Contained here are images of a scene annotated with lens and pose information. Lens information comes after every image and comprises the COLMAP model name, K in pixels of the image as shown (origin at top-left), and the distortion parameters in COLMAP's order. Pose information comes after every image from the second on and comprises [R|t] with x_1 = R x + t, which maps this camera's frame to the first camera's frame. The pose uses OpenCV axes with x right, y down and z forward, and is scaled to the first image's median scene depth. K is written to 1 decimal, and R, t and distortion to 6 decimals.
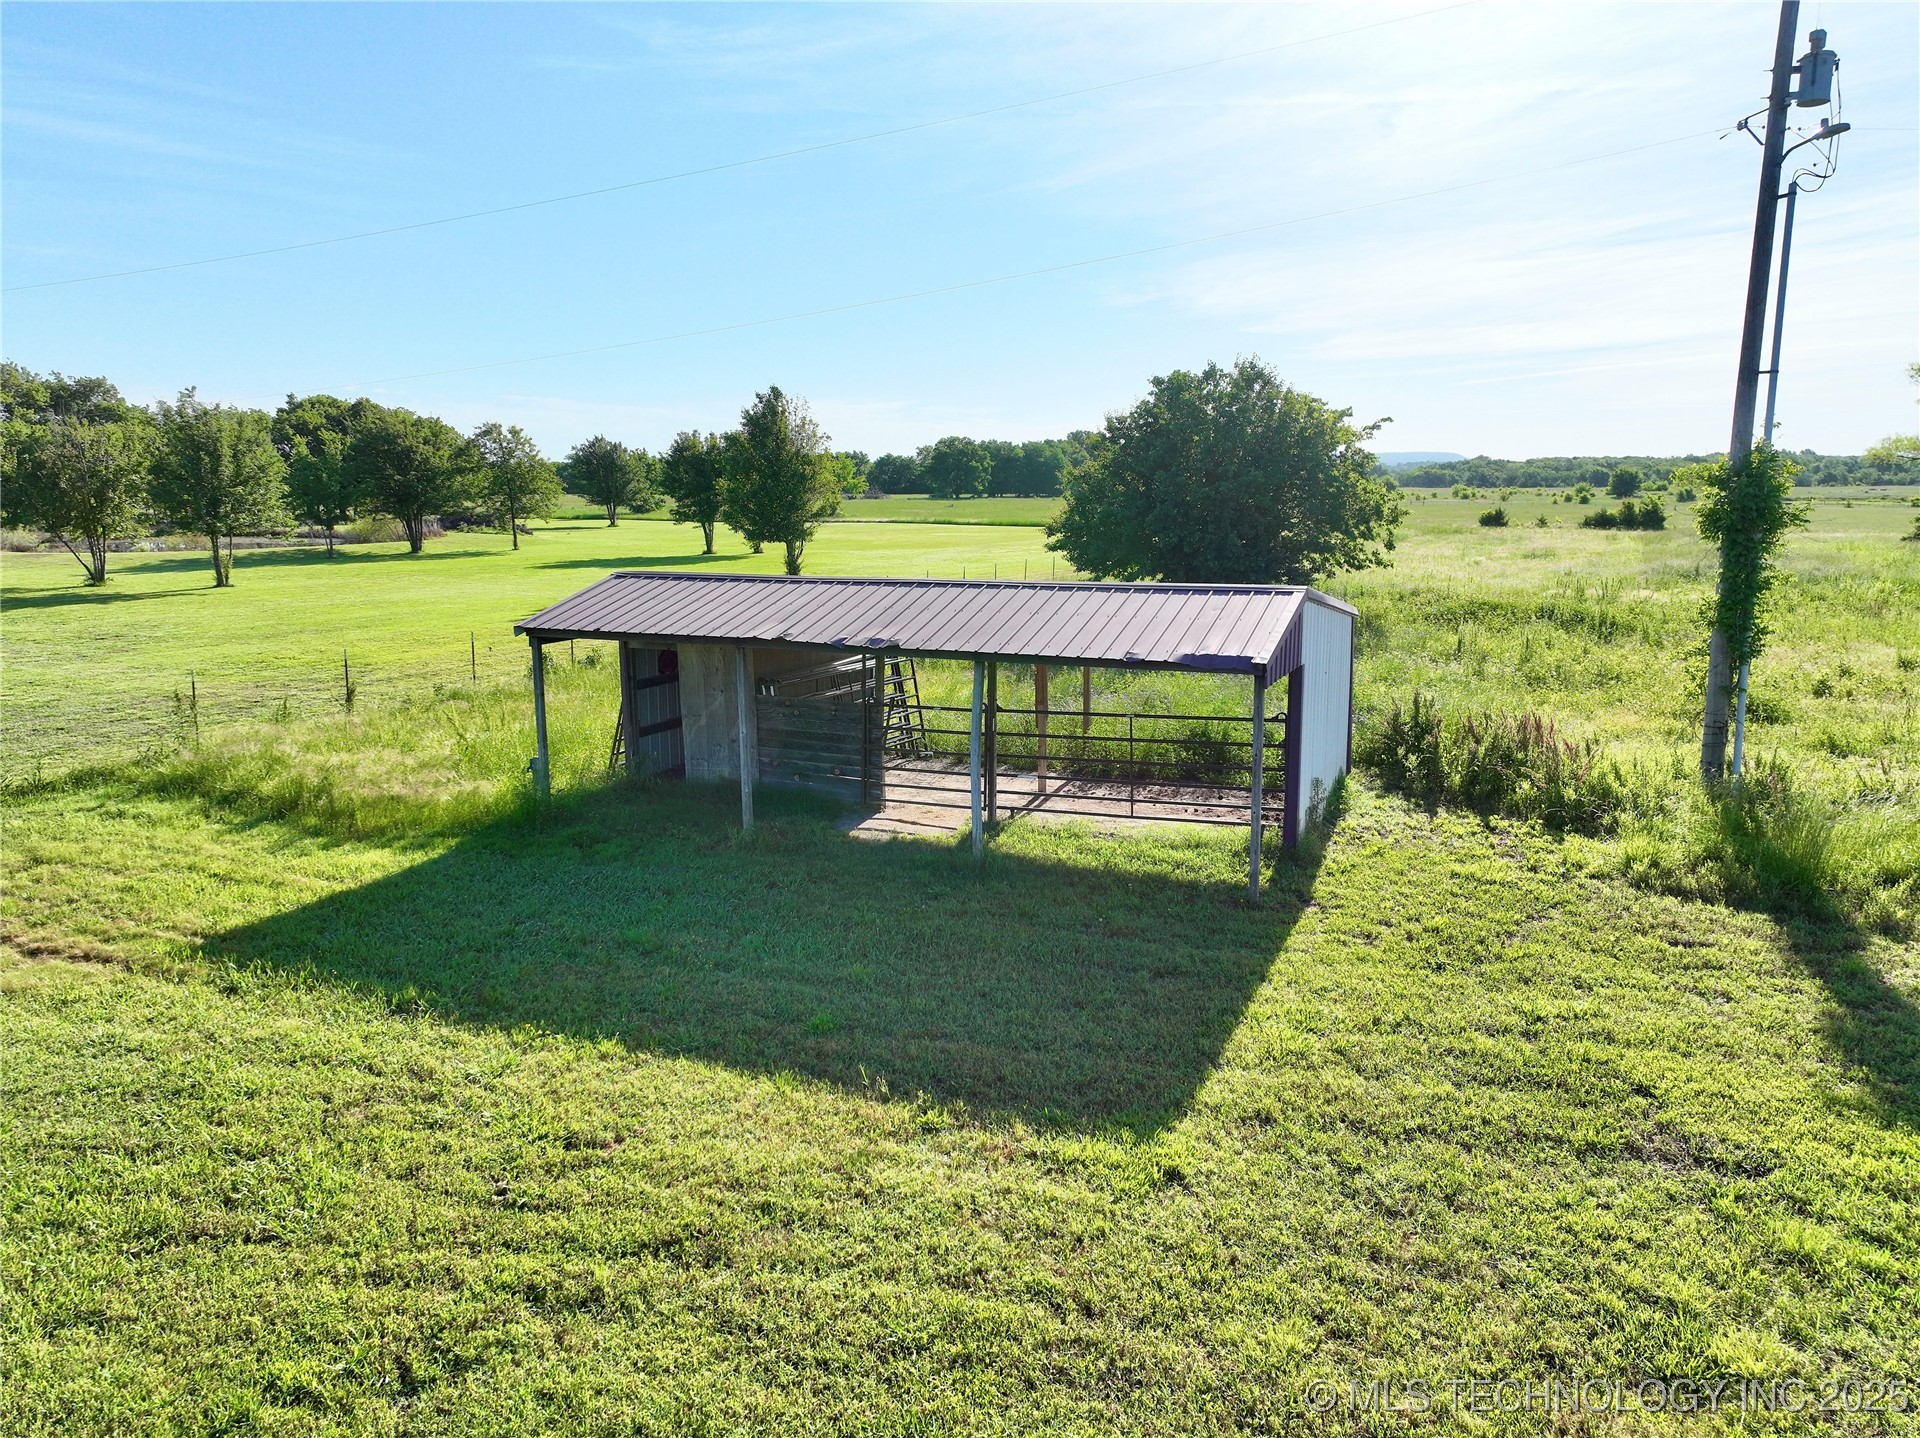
lens RADIAL K [[1321.5, 0, 960.0], [0, 1321.5, 719.0], [0, 0, 1]] dist [-0.004518, -0.003311]
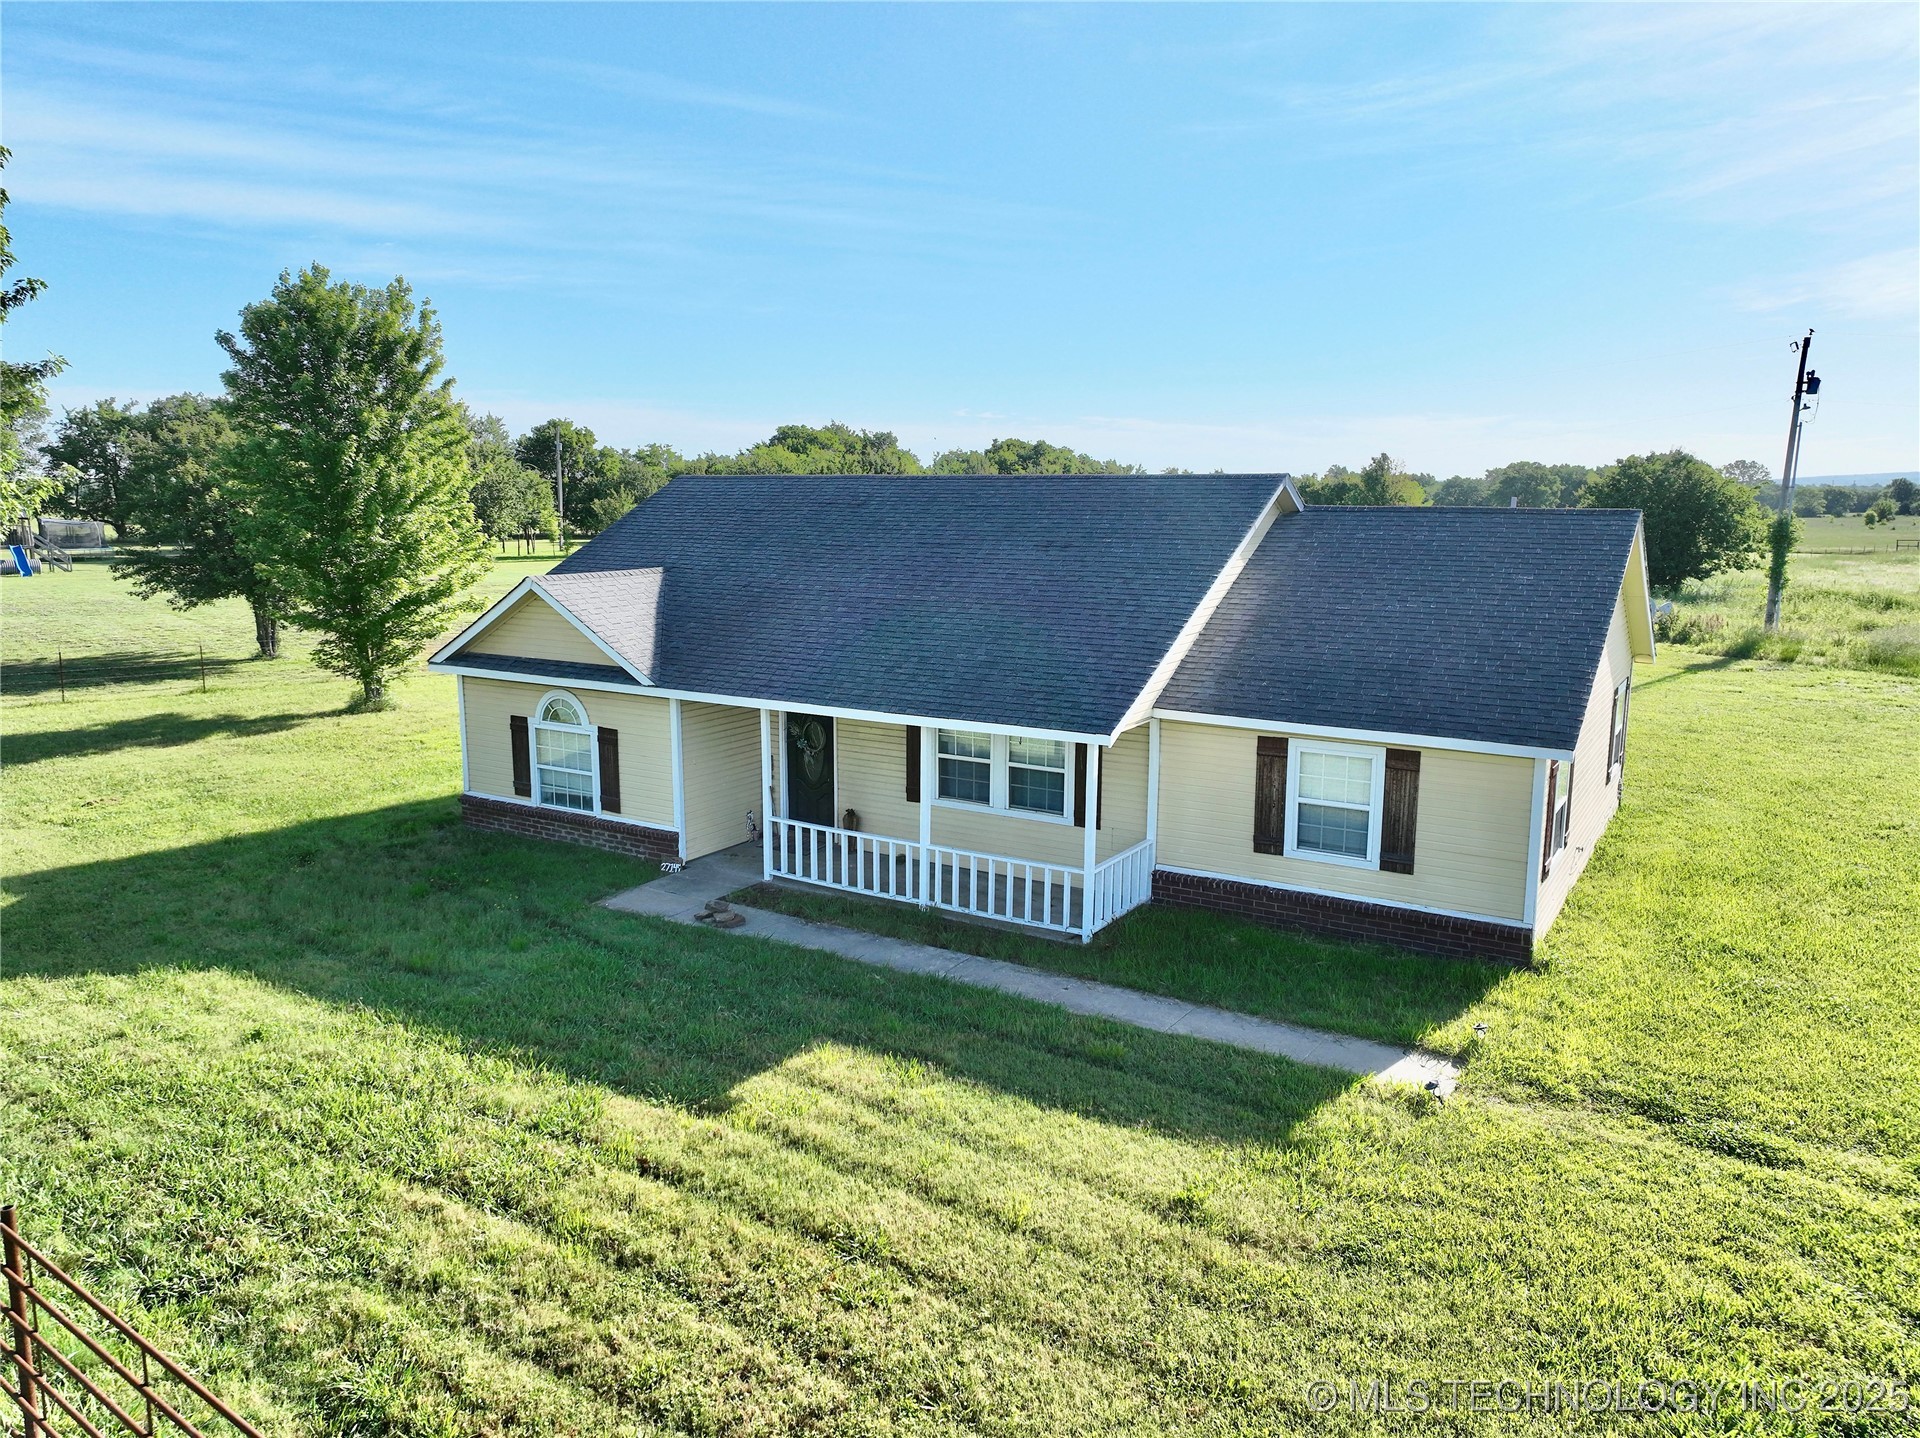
lens RADIAL K [[1321.5, 0, 960.0], [0, 1321.5, 719.0], [0, 0, 1]] dist [-0.004518, -0.003311]
pose [[0.918185, 0.070965, -0.389743, 0.033586], [-0.075898, 0.997112, 0.002748, 0.100192], [0.388812, 0.027057, 0.920920, -0.634576]]
